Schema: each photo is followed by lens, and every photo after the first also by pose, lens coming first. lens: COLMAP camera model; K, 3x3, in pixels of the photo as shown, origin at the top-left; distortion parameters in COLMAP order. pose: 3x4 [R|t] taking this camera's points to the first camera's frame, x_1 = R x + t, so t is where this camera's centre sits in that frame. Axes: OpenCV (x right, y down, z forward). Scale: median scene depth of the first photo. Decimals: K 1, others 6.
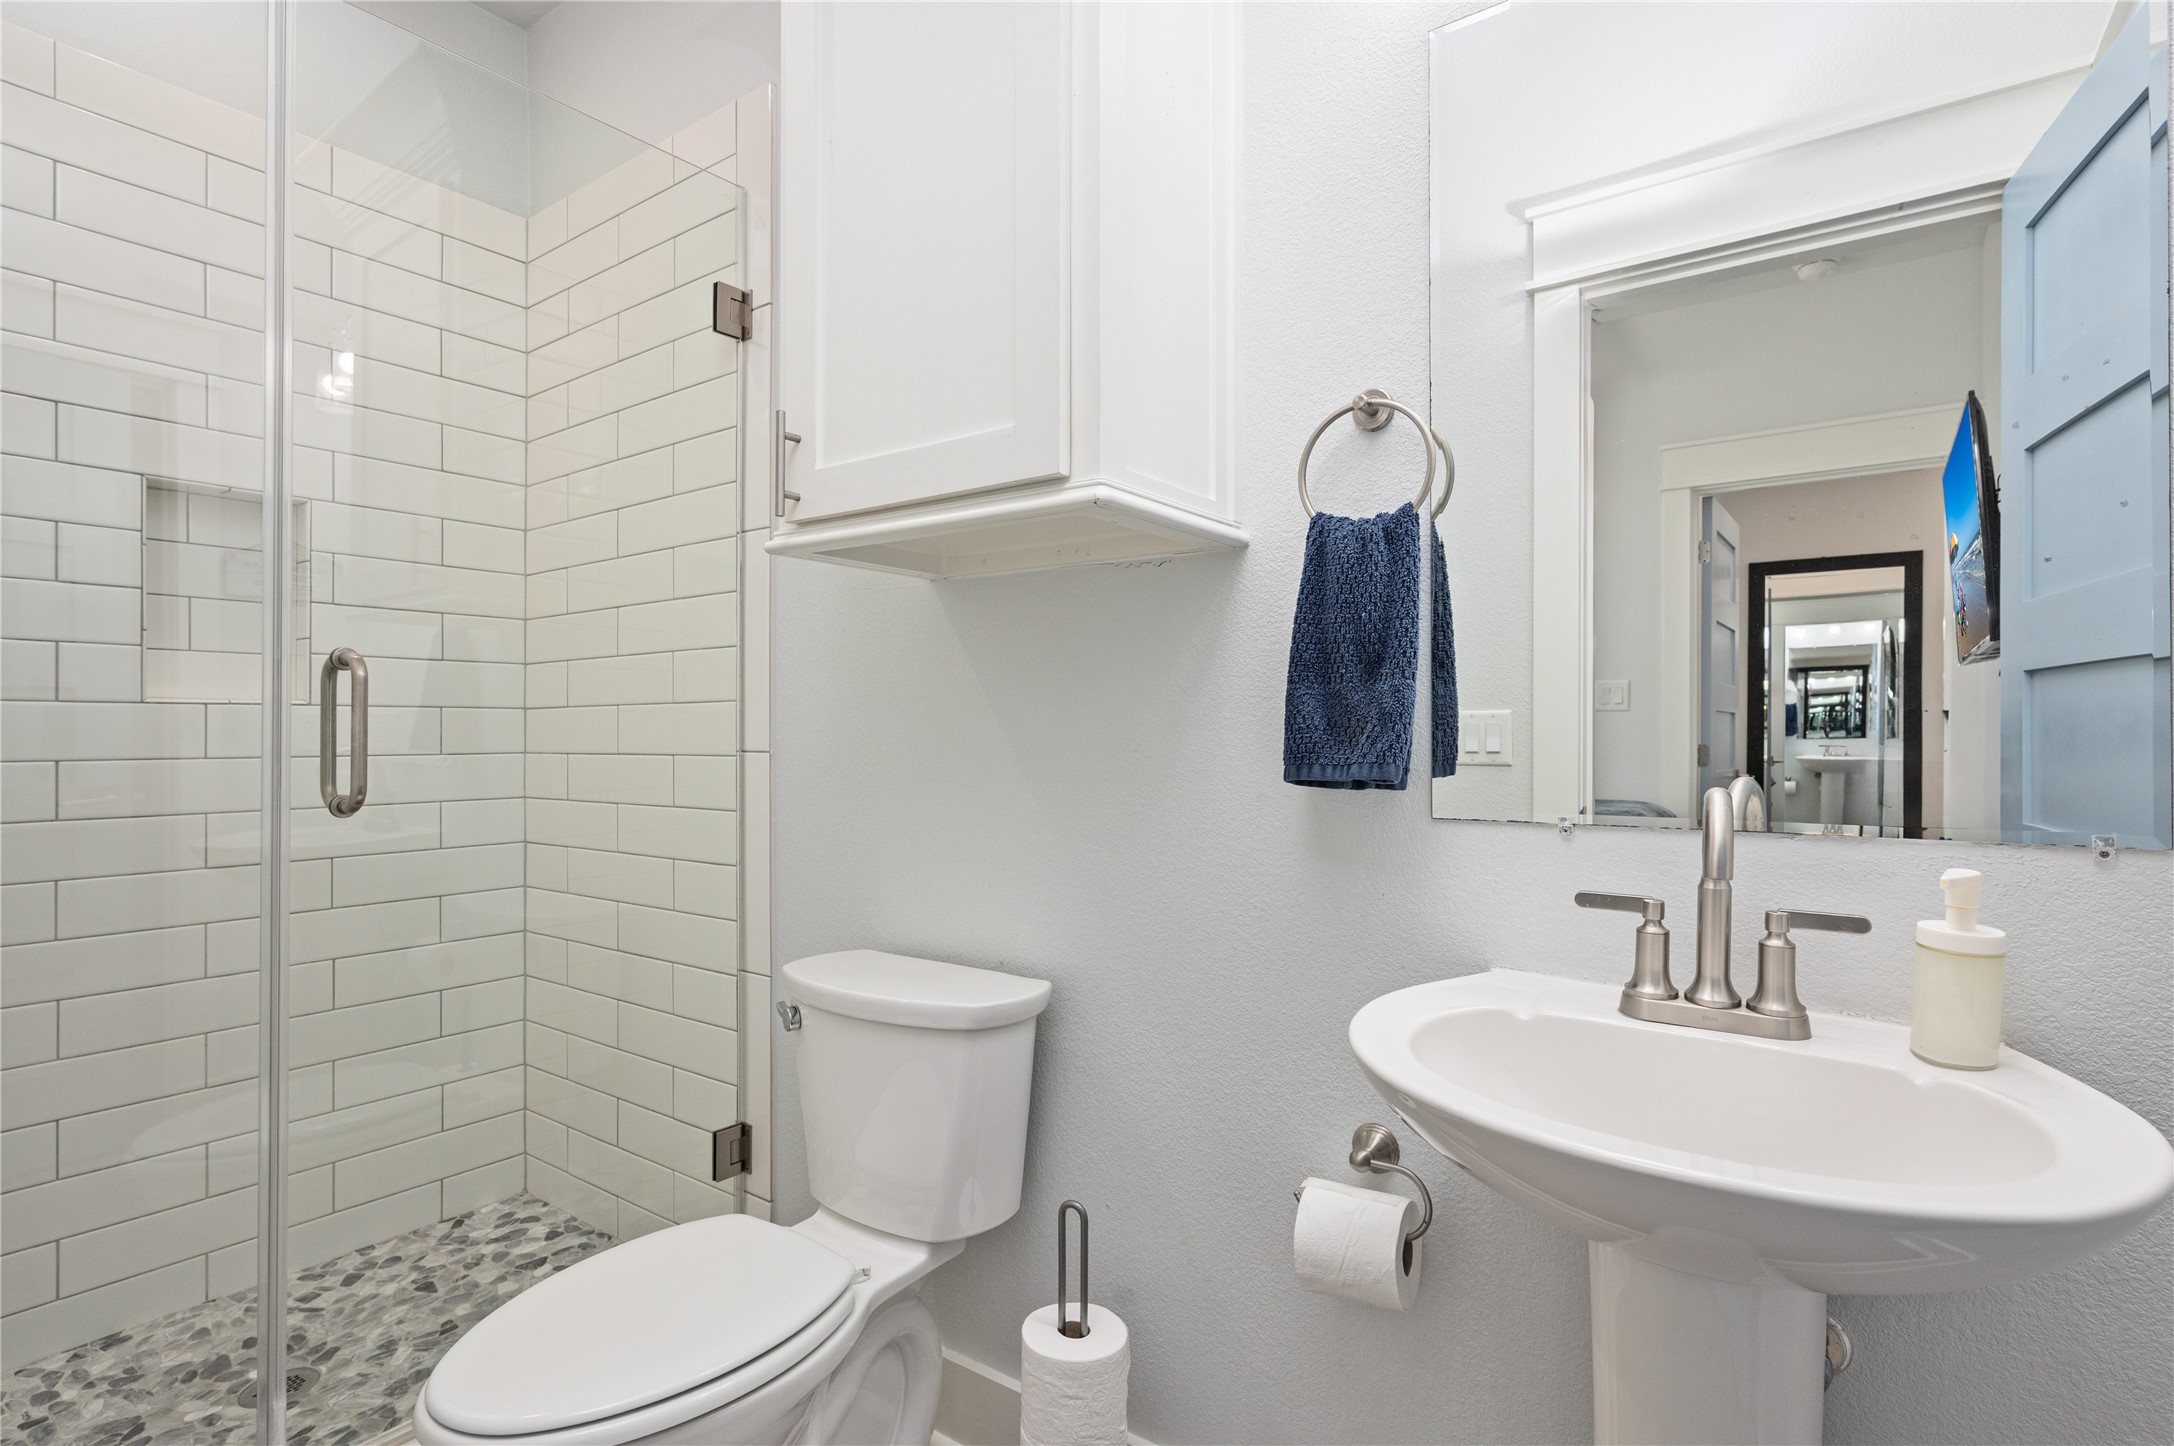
lens RADIAL K [[1085.5, 0, 1087.0], [0, 1085.5, 723.0], [0, 0, 1]] dist [-0.002751, -0.000160]
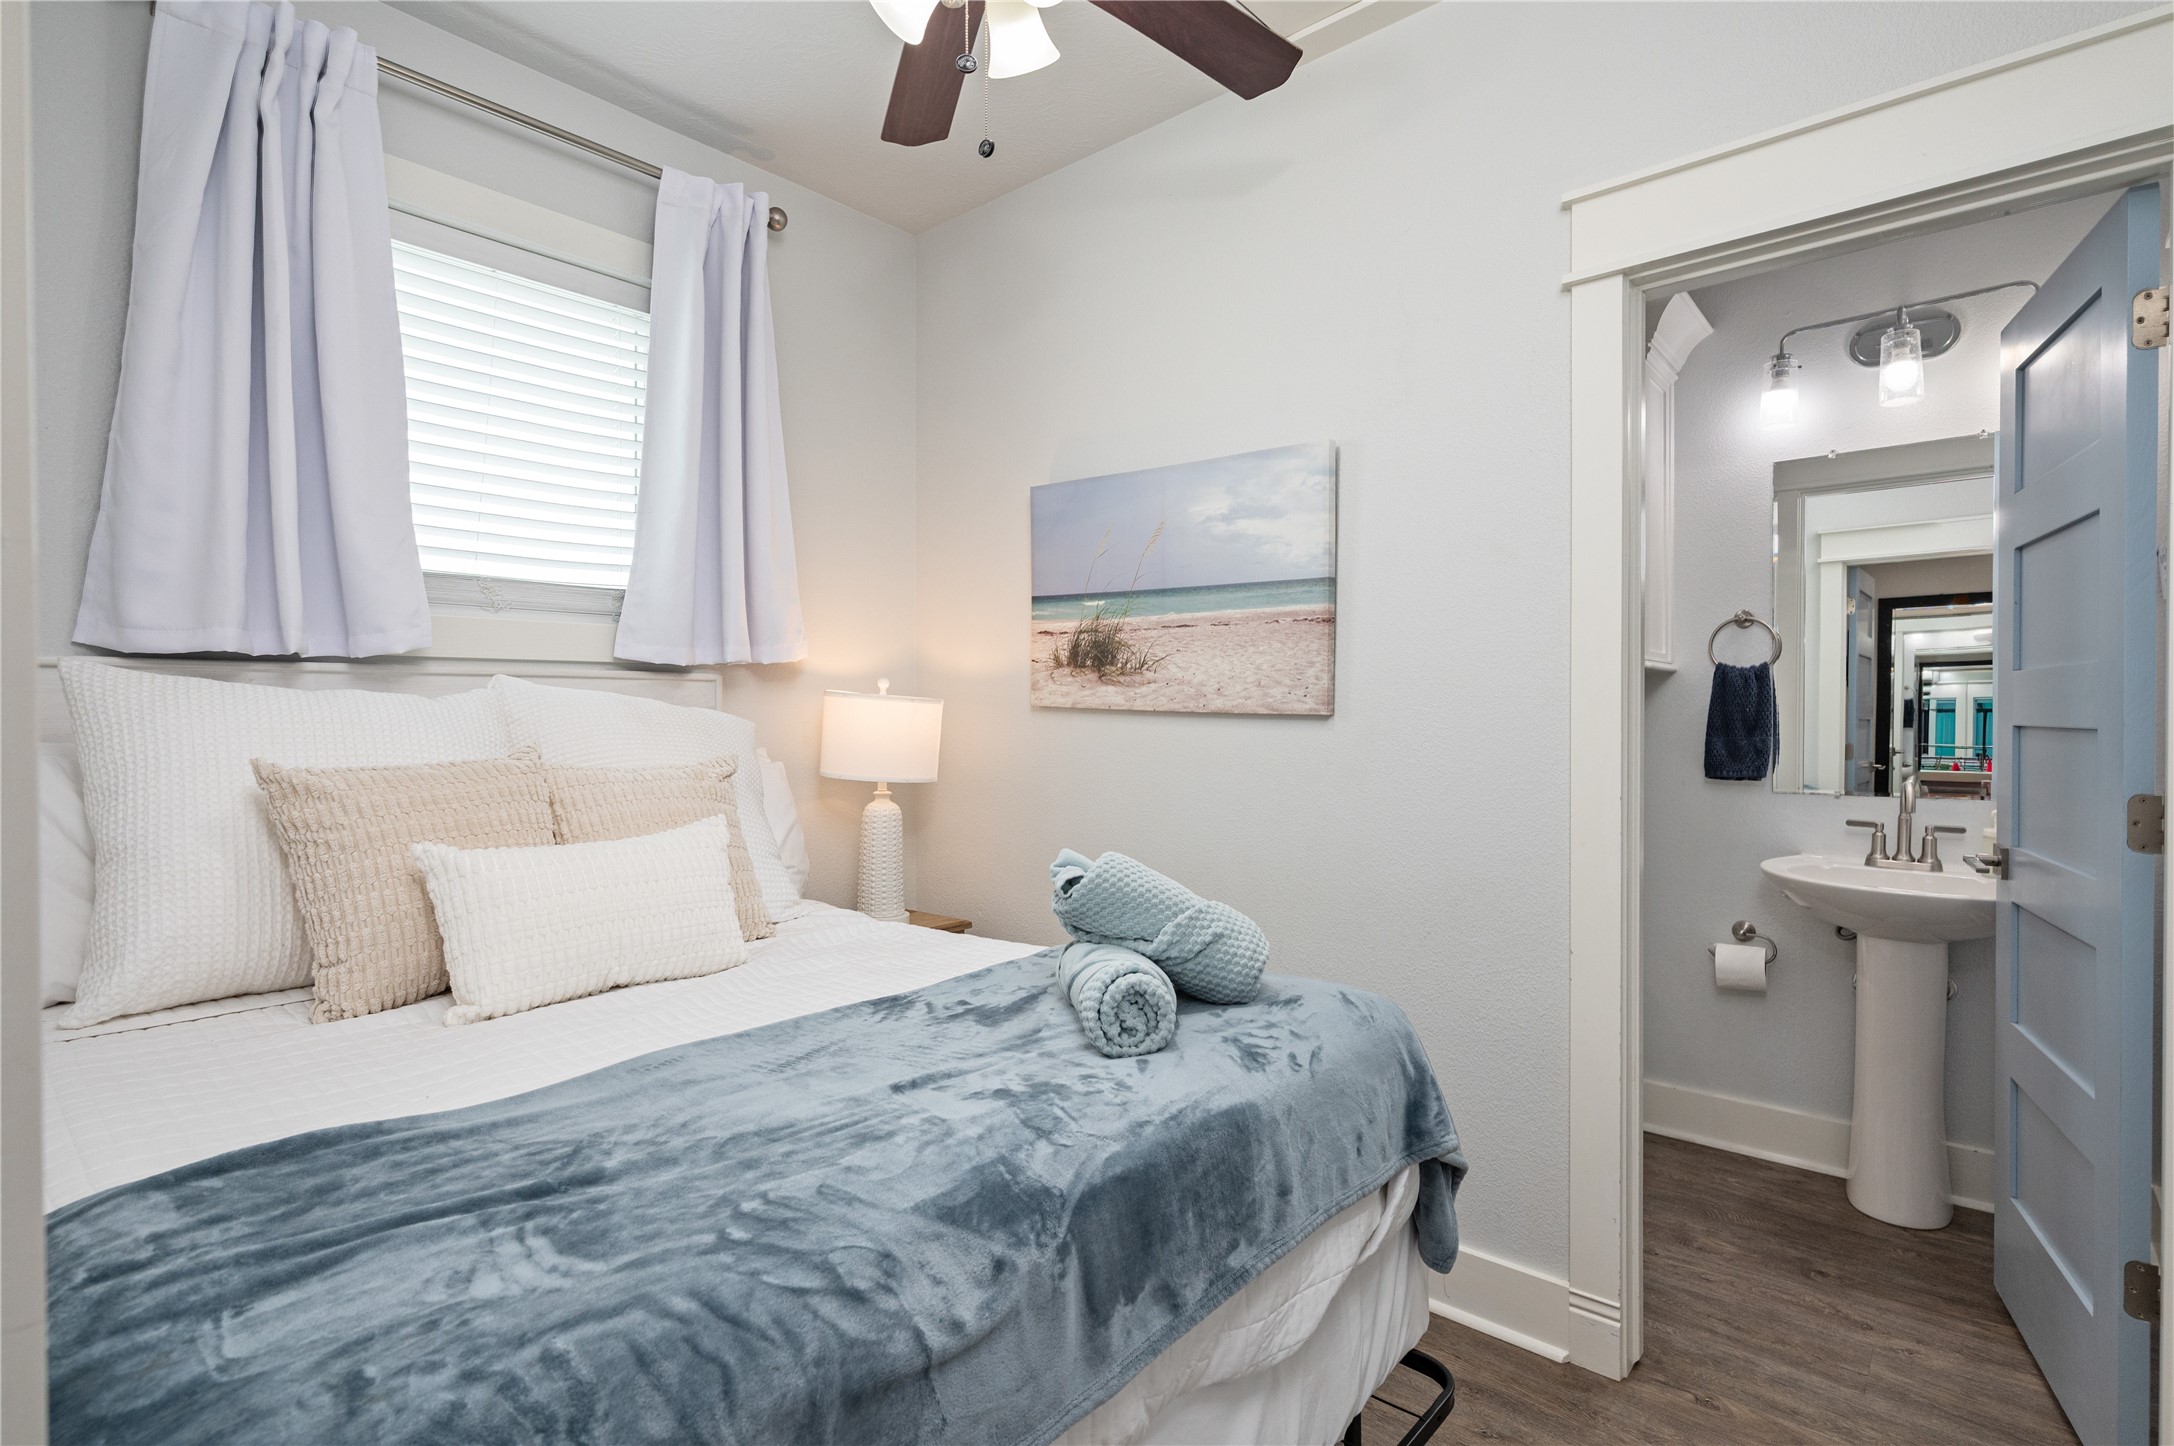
lens RADIAL K [[1043.2, 0, 1087.3], [0, 1043.2, 709.5], [0, 0, 1]] dist [0.000217, -0.001028]
pose [[0.996572, -0.006638, -0.082468, -1.034620], [0.007818, 0.999872, 0.013989, -0.143058], [0.082365, -0.014586, 0.996496, -1.468368]]
